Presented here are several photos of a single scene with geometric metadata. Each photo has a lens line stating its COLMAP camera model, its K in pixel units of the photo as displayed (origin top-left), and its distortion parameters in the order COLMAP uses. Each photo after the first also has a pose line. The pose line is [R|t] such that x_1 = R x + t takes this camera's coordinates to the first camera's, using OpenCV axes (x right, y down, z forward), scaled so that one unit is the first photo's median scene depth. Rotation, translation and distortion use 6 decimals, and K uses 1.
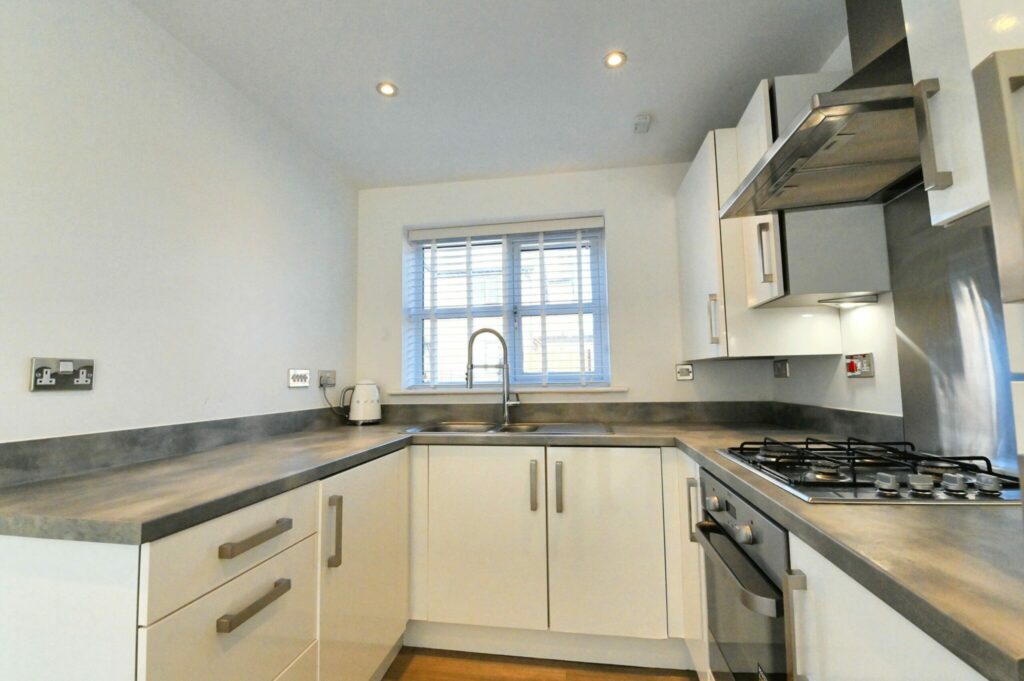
lens RADIAL K [[440.9, 0, 510.5], [0, 440.9, 338.0], [0, 0, 1]] dist [-0.006977, -0.003083]
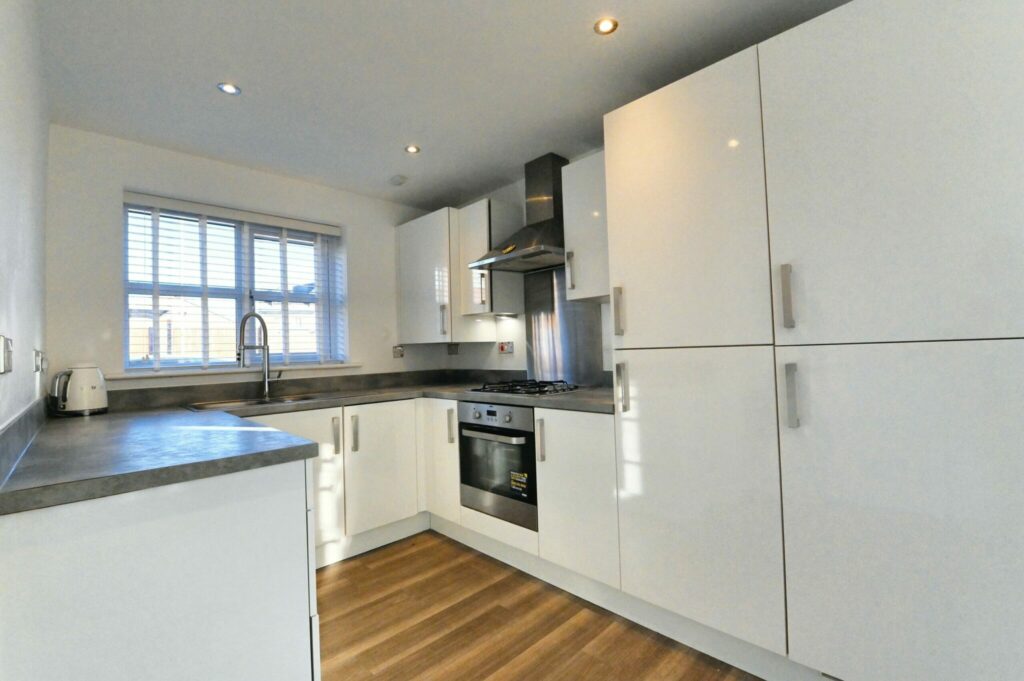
lens RADIAL K [[440.9, 0, 515.6], [0, 440.9, 340.1], [0, 0, 1]] dist [-0.006977, -0.003083]
pose [[0.588861, 0.017215, 0.808051, -0.535368], [-0.053360, 0.998420, 0.017614, -0.007468], [-0.806471, -0.053490, 0.588849, -0.161414]]
